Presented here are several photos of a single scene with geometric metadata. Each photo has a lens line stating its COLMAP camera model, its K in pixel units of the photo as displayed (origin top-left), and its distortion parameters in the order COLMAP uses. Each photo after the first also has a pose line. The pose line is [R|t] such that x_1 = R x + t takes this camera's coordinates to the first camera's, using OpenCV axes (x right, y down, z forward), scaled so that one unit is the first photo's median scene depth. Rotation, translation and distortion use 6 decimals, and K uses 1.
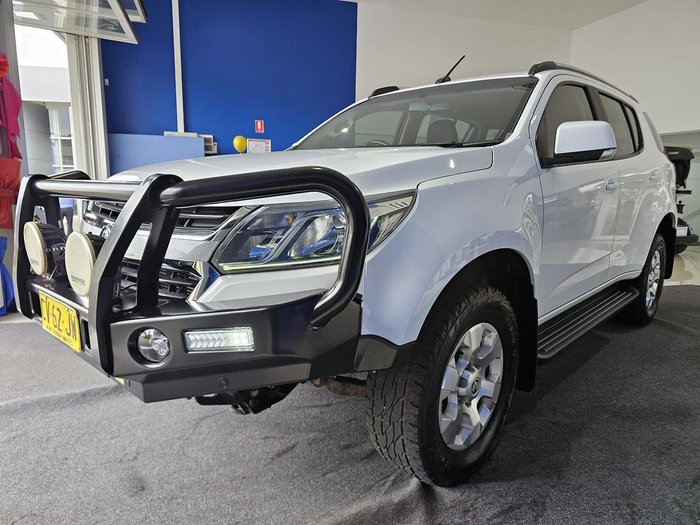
lens RADIAL K [[522.7, 0, 364.9], [0, 522.7, 252.4], [0, 0, 1]] dist [0.042586, -0.047257]
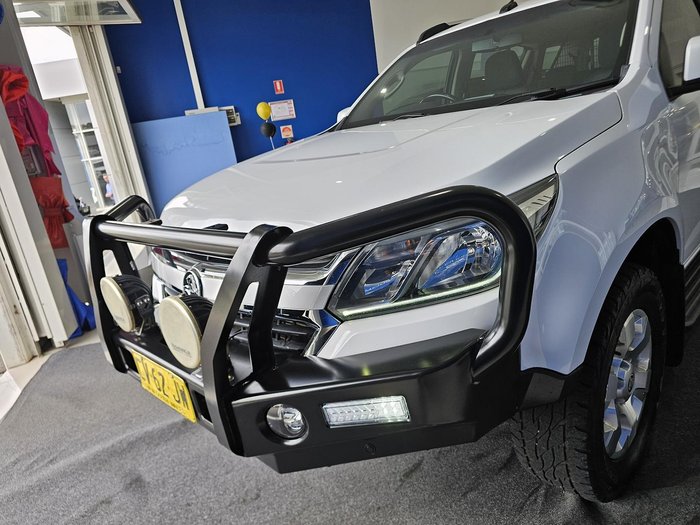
lens RADIAL K [[526.7, 0, 350.0], [0, 526.7, 262.5], [0, 0, 1]] dist [0.069521, -0.095448]
pose [[0.983534, -0.147953, -0.103779, -0.117683], [0.159720, 0.980310, 0.116112, -0.108331], [0.084556, -0.130776, 0.987800, 0.132596]]
